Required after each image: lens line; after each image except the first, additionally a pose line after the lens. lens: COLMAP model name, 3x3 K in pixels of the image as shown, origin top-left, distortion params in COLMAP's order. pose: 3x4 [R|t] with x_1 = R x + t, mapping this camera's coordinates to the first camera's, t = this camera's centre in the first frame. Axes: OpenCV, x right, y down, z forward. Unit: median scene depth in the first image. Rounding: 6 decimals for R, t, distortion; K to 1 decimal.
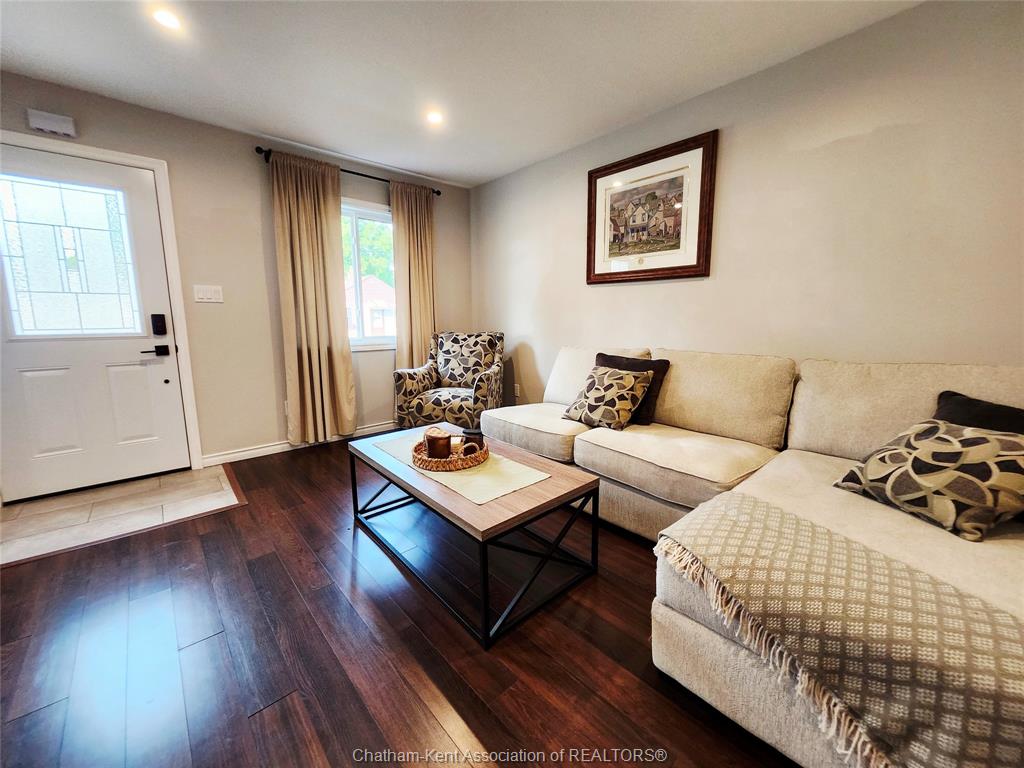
lens RADIAL K [[398.1, 0, 519.0], [0, 398.1, 370.8], [0, 0, 1]] dist [-0.003712, -0.001455]
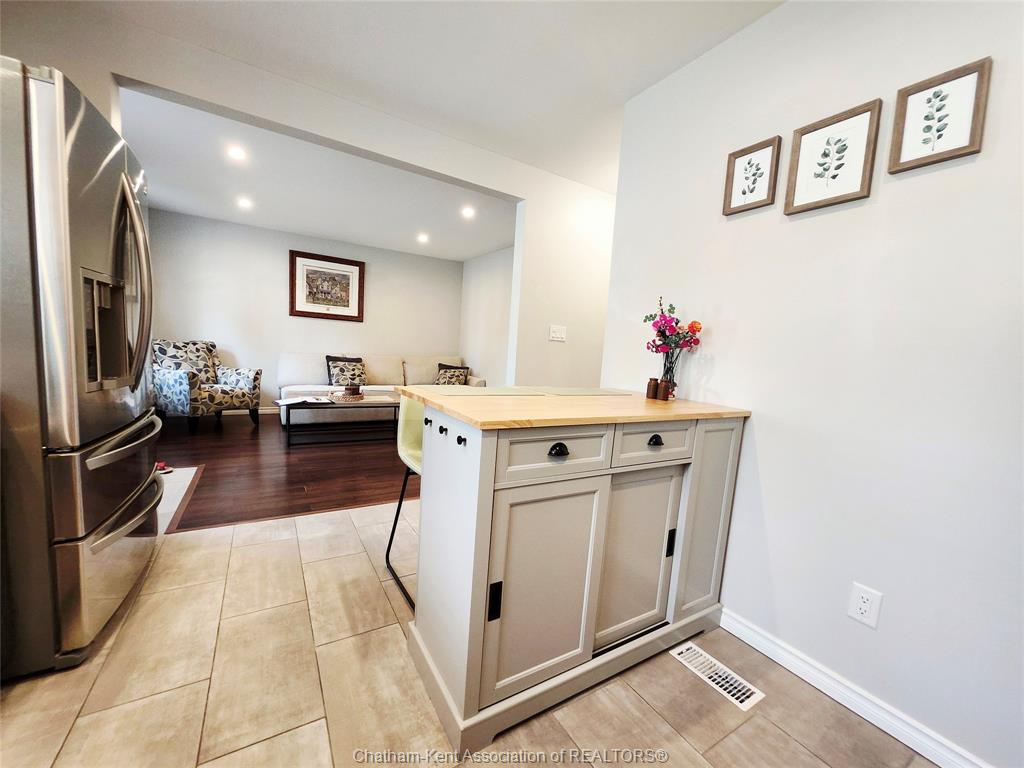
lens RADIAL K [[398.1, 0, 507.5], [0, 398.1, 392.8], [0, 0, 1]] dist [-0.003712, -0.001455]
pose [[0.204750, -0.094598, 0.974232, -1.483241], [0.066345, 0.994371, 0.082610, 0.035752], [-0.976563, 0.047721, 0.209874, -0.272671]]
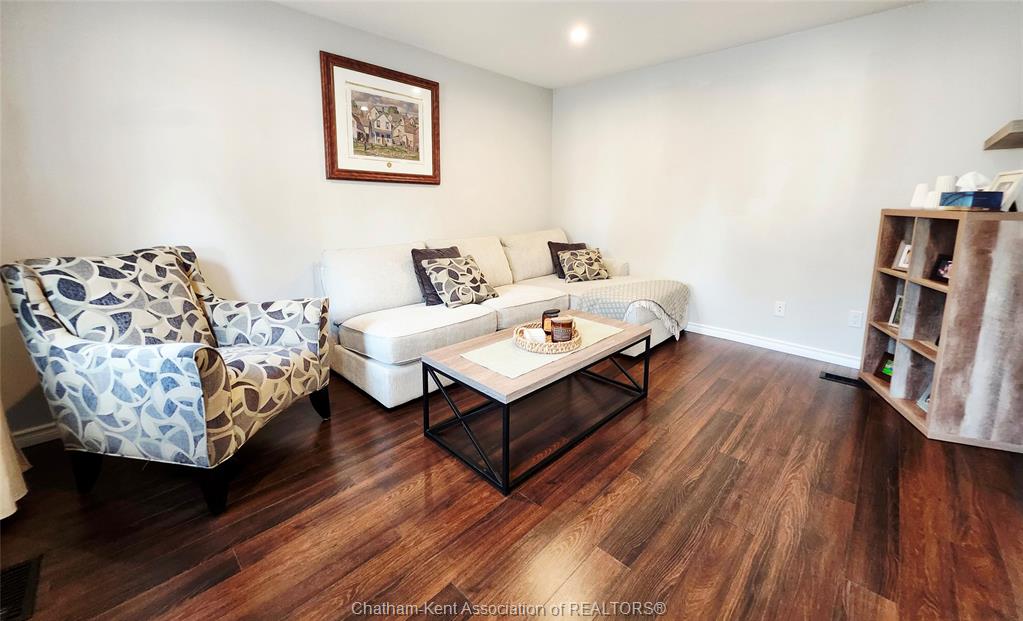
lens RADIAL K [[398.4, 0, 514.0], [0, 398.4, 252.1], [0, 0, 1]] dist [0.000014, 0.000081]
pose [[-0.051041, -0.113134, 0.992268, -0.839134], [0.131837, 0.984105, 0.118985, -0.121993], [-0.989957, 0.136890, -0.035314, 0.727753]]
